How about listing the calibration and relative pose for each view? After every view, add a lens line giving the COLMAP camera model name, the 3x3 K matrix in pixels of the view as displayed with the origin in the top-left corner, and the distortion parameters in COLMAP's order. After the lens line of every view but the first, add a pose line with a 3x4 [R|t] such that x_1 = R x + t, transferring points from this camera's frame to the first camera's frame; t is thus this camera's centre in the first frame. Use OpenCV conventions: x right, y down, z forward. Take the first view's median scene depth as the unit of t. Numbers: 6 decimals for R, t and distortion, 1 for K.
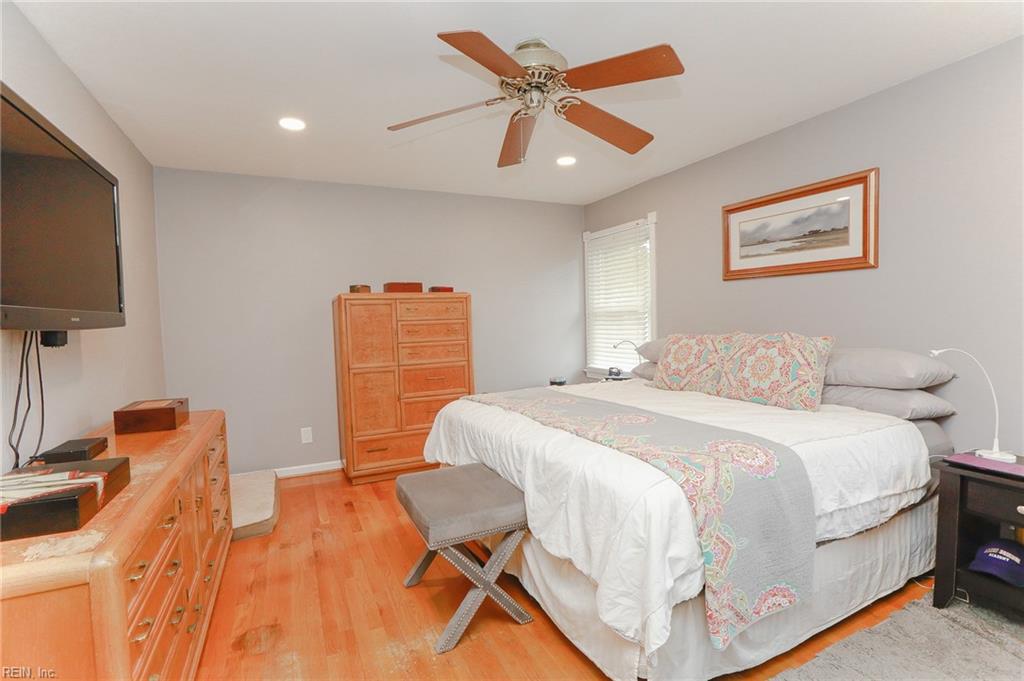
lens RADIAL K [[465.5, 0, 500.5], [0, 465.5, 343.0], [0, 0, 1]] dist [-0.053076, 0.018204]
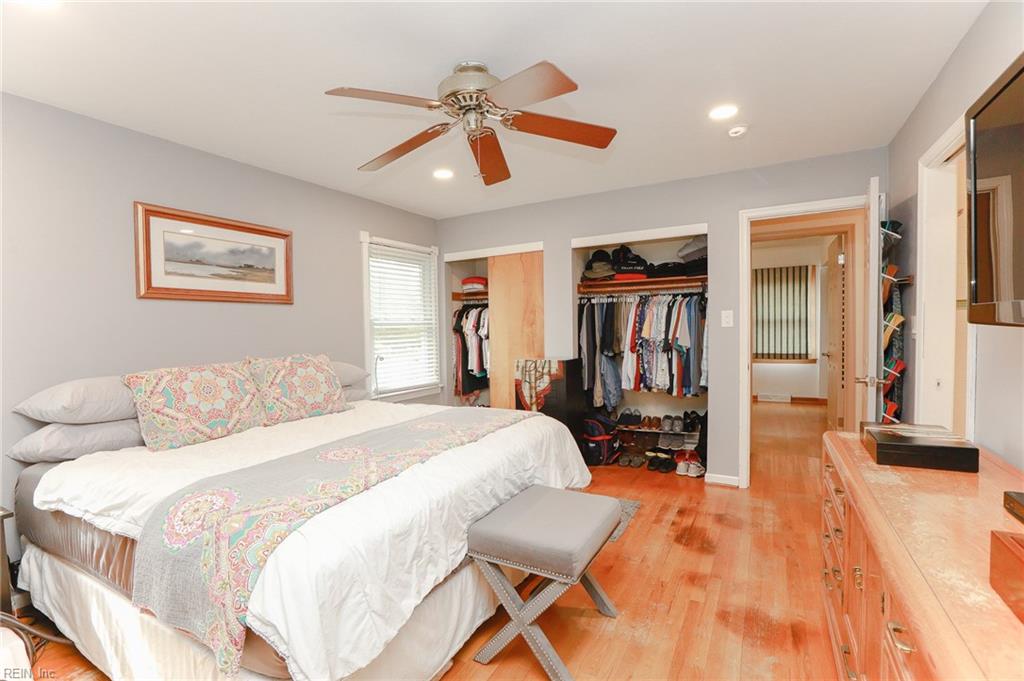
lens RADIAL K [[465.5, 0, 500.5], [0, 465.5, 343.0], [0, 0, 1]] dist [-0.053076, 0.018204]
pose [[-0.574612, 0.013590, 0.818313, -0.564489], [0.084322, 0.995524, 0.042677, -0.051684], [-0.814071, 0.093525, -0.573186, 1.135375]]
